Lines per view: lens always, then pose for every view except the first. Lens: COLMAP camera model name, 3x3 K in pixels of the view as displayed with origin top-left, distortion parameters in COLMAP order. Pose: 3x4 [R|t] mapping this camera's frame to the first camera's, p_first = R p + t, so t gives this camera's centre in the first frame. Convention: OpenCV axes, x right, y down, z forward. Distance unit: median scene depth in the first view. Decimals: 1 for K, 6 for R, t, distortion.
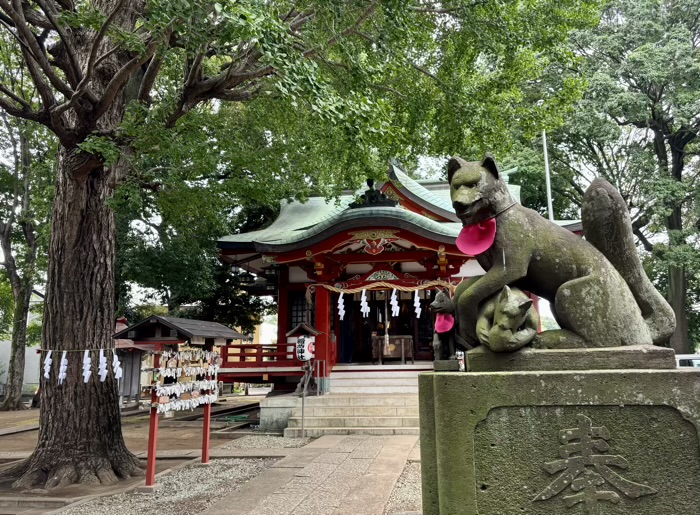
lens RADIAL K [[568.3, 0, 380.3], [0, 568.3, 231.9], [0, 0, 1]] dist [0.039331, -0.041832]
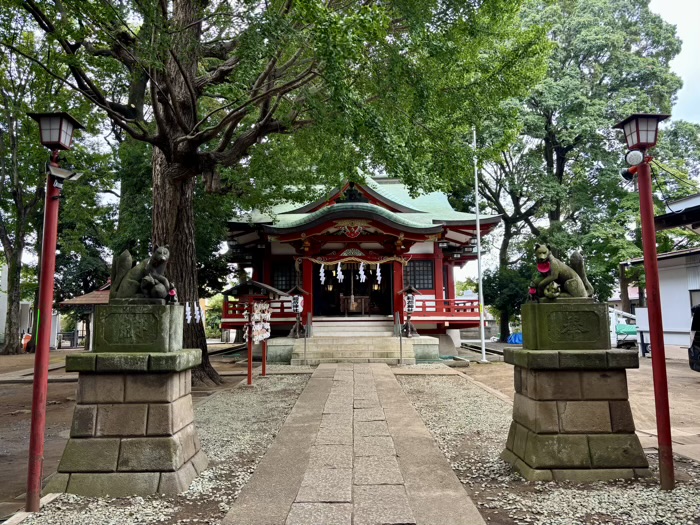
lens RADIAL K [[522.5, 0, 349.5], [0, 522.5, 260.0], [0, 0, 1]] dist [0.035040, -0.038548]
pose [[0.992343, 0.022969, 0.121359, -0.185454], [-0.036057, 0.993630, 0.106769, -0.044179], [-0.118133, -0.110327, 0.986850, -0.271062]]
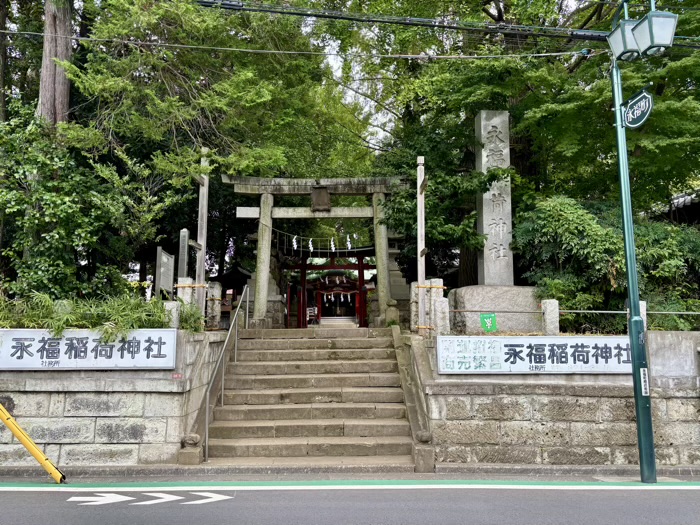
lens RADIAL K [[522.5, 0, 349.1], [0, 522.5, 261.2], [0, 0, 1]] dist [0.035040, -0.038548]
pose [[0.990465, 0.027808, 0.134930, -0.397982], [-0.037306, 0.996961, 0.068381, -0.329625], [-0.132618, -0.072763, 0.988493, -2.230677]]
